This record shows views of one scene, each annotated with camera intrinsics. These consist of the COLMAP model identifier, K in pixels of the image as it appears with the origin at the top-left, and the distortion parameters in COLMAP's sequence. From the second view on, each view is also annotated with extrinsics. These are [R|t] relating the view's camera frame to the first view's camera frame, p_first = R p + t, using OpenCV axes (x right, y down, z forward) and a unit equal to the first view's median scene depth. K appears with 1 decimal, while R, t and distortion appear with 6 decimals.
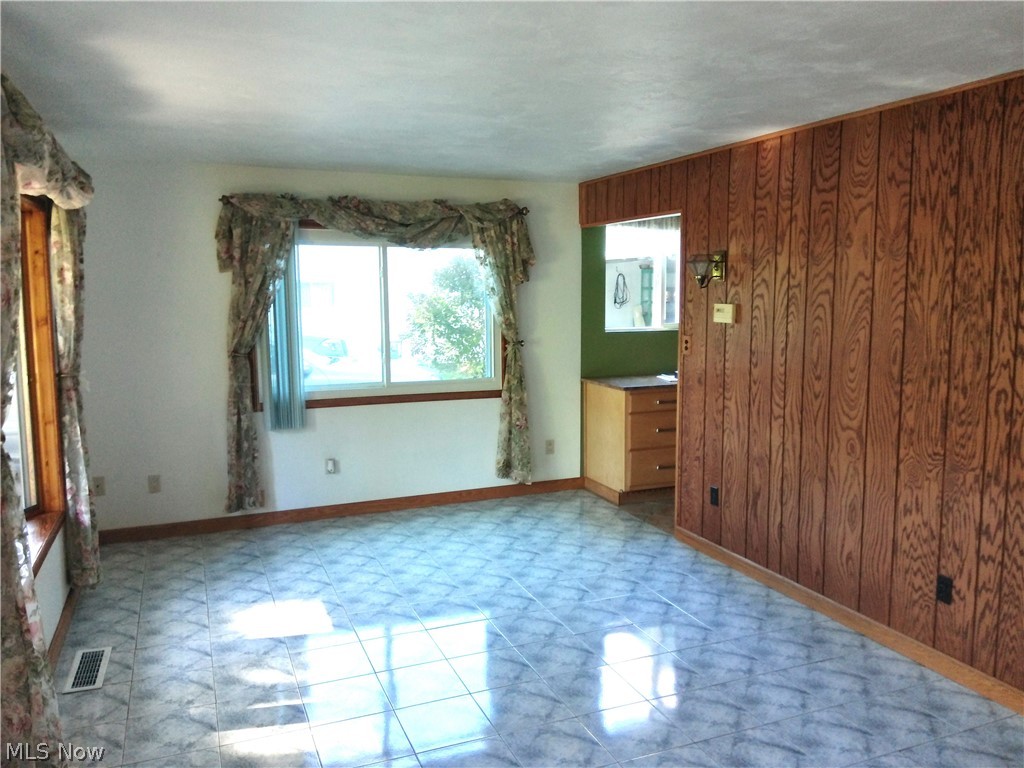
lens RADIAL K [[788.3, 0, 512.0], [0, 788.3, 372.5], [0, 0, 1]] dist [0.128069, -0.184884]
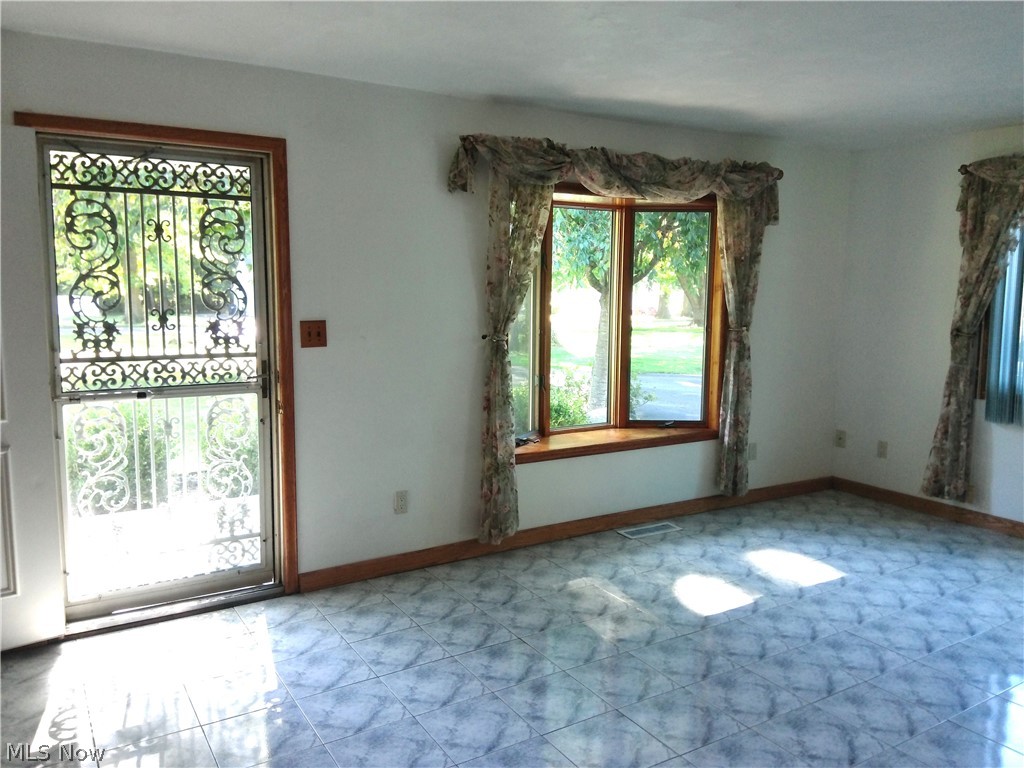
lens RADIAL K [[788.3, 0, 512.0], [0, 788.3, 372.5], [0, 0, 1]] dist [0.128069, -0.184884]
pose [[0.159694, 0.112118, -0.980779, 0.607507], [-0.115277, 0.988850, 0.094271, -0.006864], [0.980413, 0.098007, 0.170838, 0.393876]]
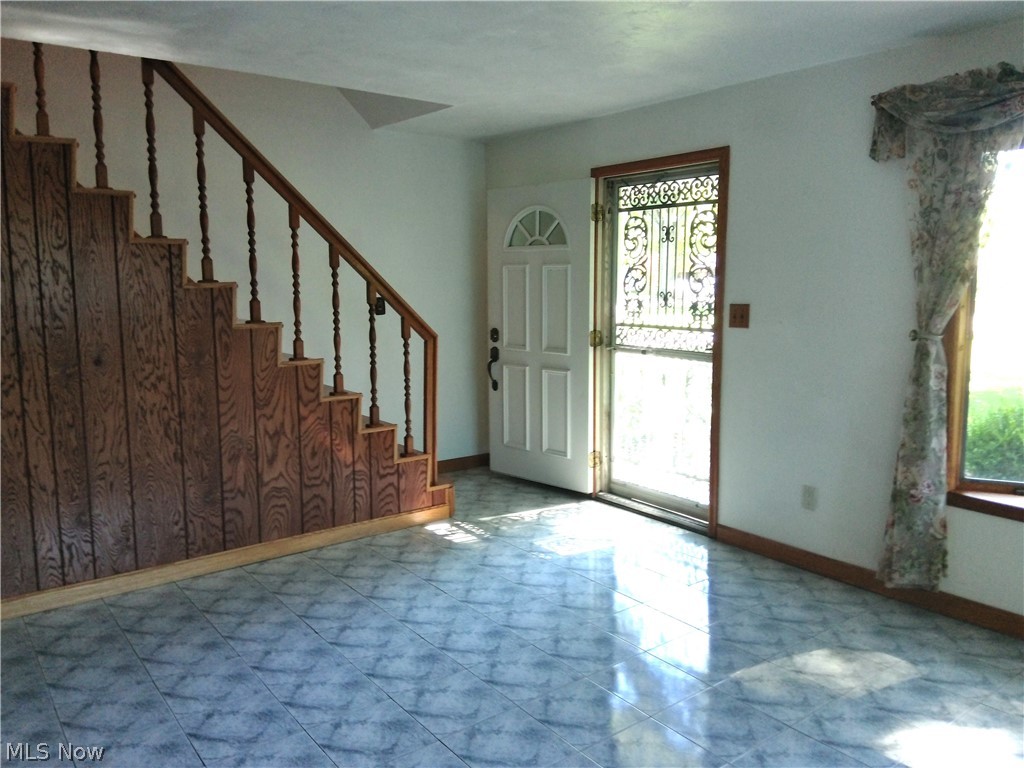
lens RADIAL K [[788.3, 0, 512.0], [0, 788.3, 372.5], [0, 0, 1]] dist [0.128069, -0.184884]
pose [[-0.966642, 0.030333, -0.254328, 0.238150], [-0.028261, 0.974268, 0.223614, -0.082185], [0.254567, 0.223342, -0.940911, 1.170981]]
